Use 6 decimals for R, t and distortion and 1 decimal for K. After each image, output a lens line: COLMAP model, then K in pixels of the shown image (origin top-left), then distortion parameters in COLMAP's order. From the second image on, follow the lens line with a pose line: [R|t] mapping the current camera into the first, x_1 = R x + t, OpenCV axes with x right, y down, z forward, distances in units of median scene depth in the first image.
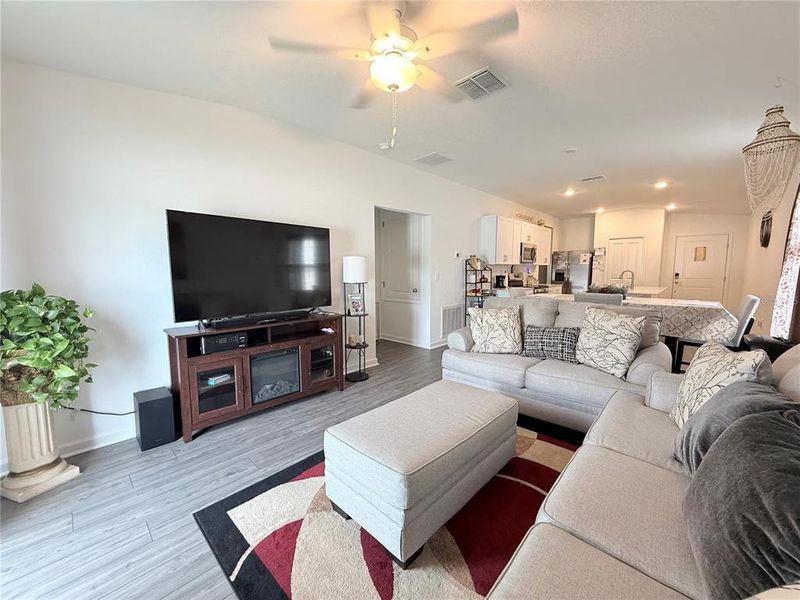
lens RADIAL K [[319.4, 0, 402.5], [0, 319.4, 300.9], [0, 0, 1]] dist [-0.002039, 0.000425]
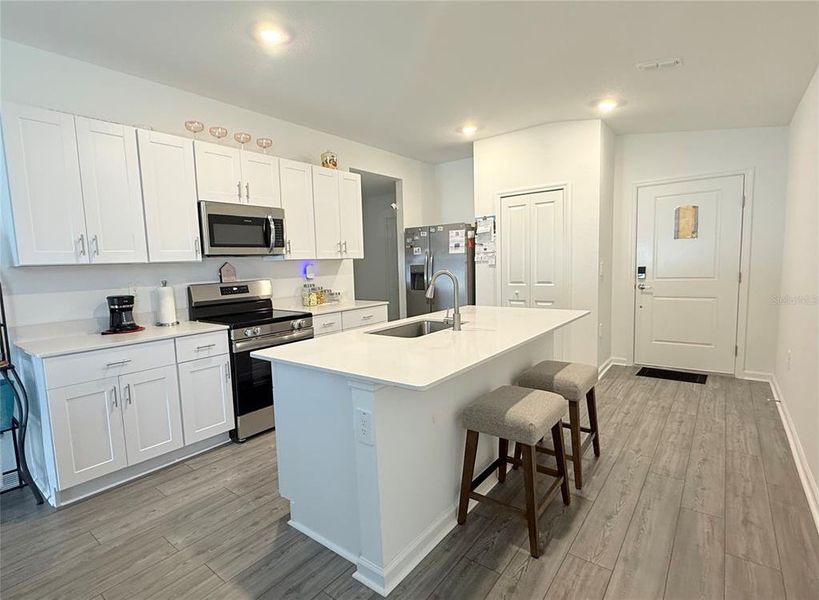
lens RADIAL K [[410.0, 0, 389.9], [0, 410.0, 301.9], [0, 0, 1]] dist [-0.001031, 0.000177]
pose [[0.997605, -0.038373, 0.057553, 0.474524], [0.038488, 0.999259, -0.000889, -0.050881], [-0.057476, 0.003102, 0.998342, 0.444978]]
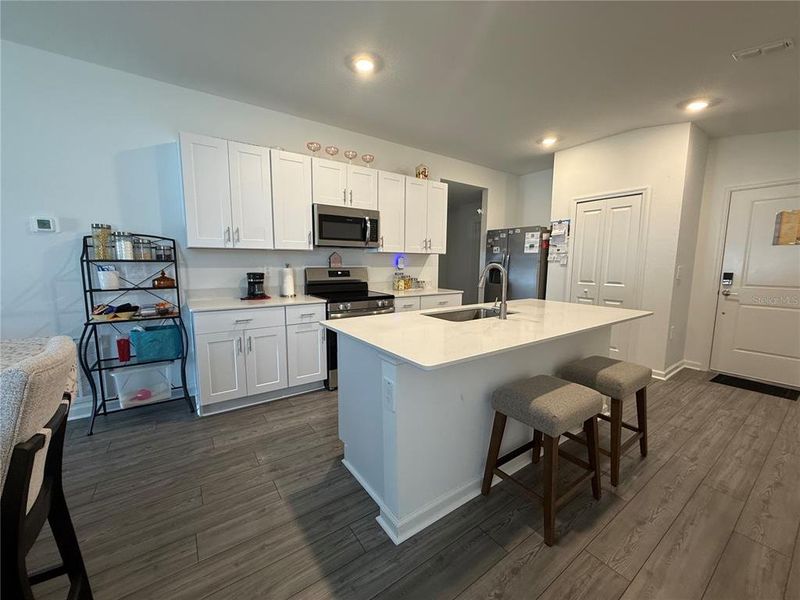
lens RADIAL K [[319.4, 0, 401.4], [0, 319.4, 299.1], [0, 0, 1]] dist [-0.002039, 0.000425]
pose [[0.978137, 0.033350, -0.205271, 0.513520], [-0.029112, 0.999297, 0.023635, -0.048005], [0.205915, -0.017142, 0.978420, 0.475401]]
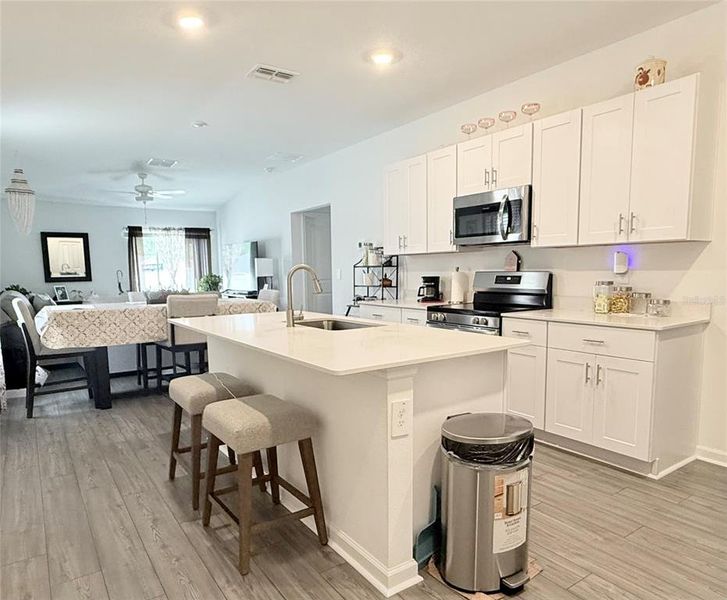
lens RADIAL K [[488.8, 0, 362.6], [0, 488.8, 325.0], [0, 0, 1]] dist [0.003369, 0.002946]
pose [[-0.215885, 0.117818, -0.969285, 0.876979], [-0.079624, 0.987263, 0.137737, -0.083223], [0.973167, 0.106913, -0.203754, 0.872061]]
